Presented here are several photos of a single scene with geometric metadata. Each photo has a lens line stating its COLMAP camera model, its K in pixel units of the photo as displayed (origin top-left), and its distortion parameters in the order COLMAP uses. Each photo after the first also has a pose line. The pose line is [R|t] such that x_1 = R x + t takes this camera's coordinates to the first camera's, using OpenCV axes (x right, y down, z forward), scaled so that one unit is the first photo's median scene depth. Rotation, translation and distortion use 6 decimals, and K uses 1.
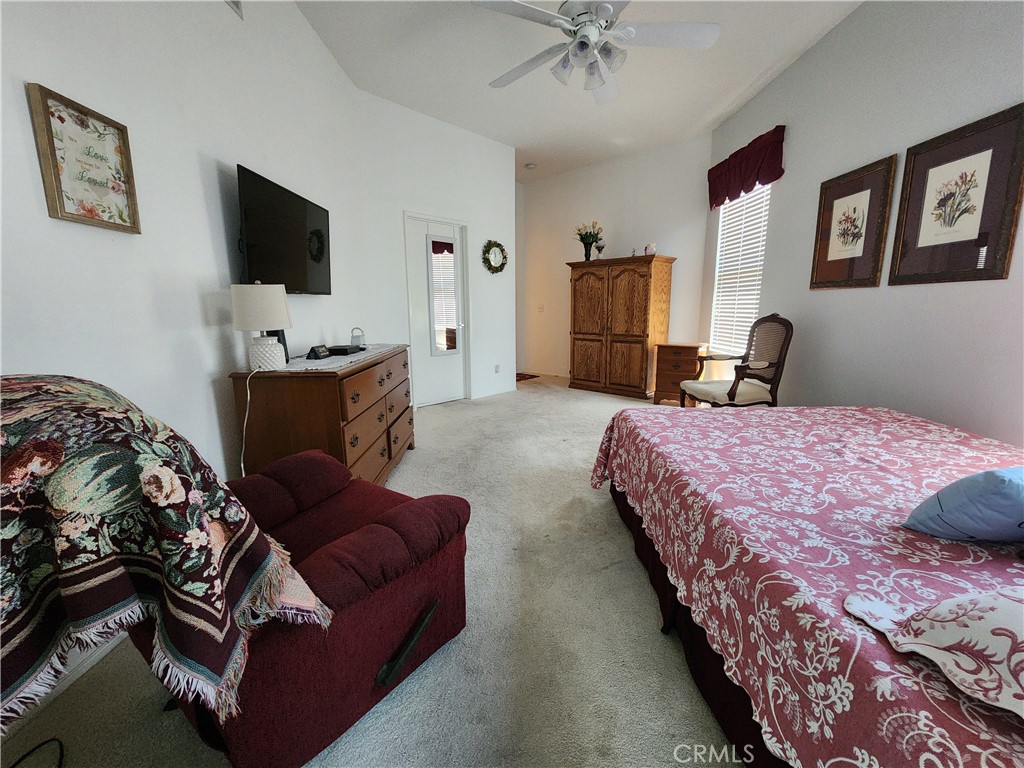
lens RADIAL K [[421.1, 0, 517.8], [0, 421.1, 386.1], [0, 0, 1]] dist [-0.000394, 0.000199]
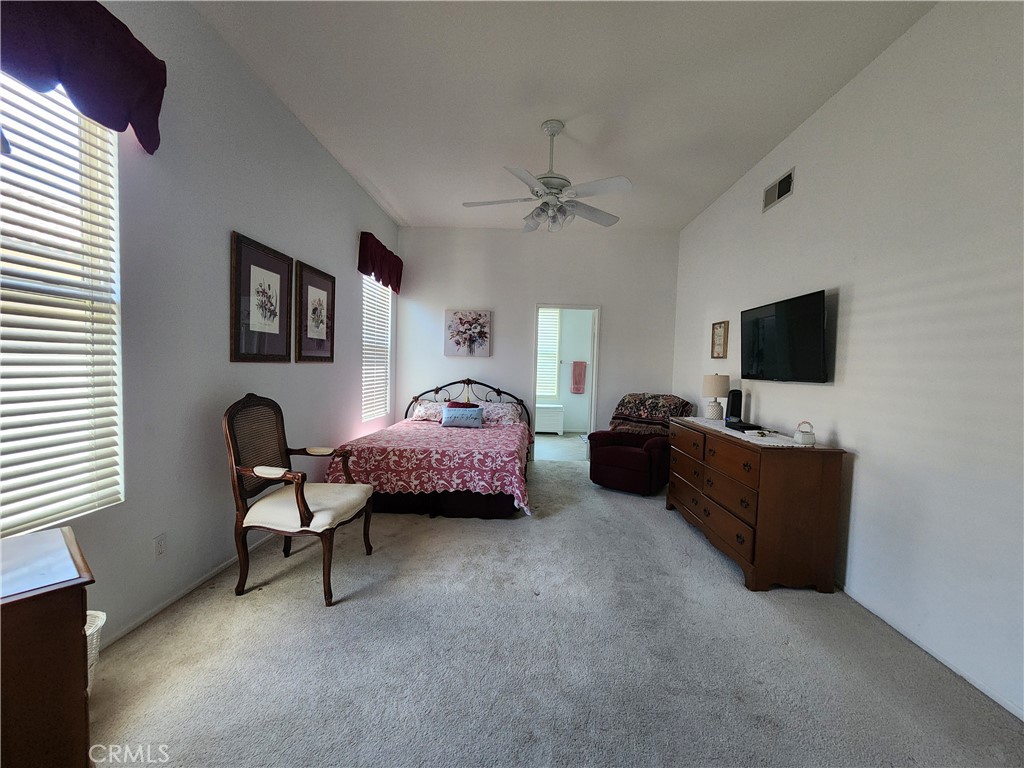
lens RADIAL K [[421.1, 0, 517.8], [0, 421.1, 386.1], [0, 0, 1]] dist [-0.000394, 0.000199]
pose [[-0.998864, -0.026244, 0.039785, 0.160693], [-0.016219, 0.972095, 0.234027, -0.434185], [-0.044817, 0.233116, -0.971416, 2.014474]]
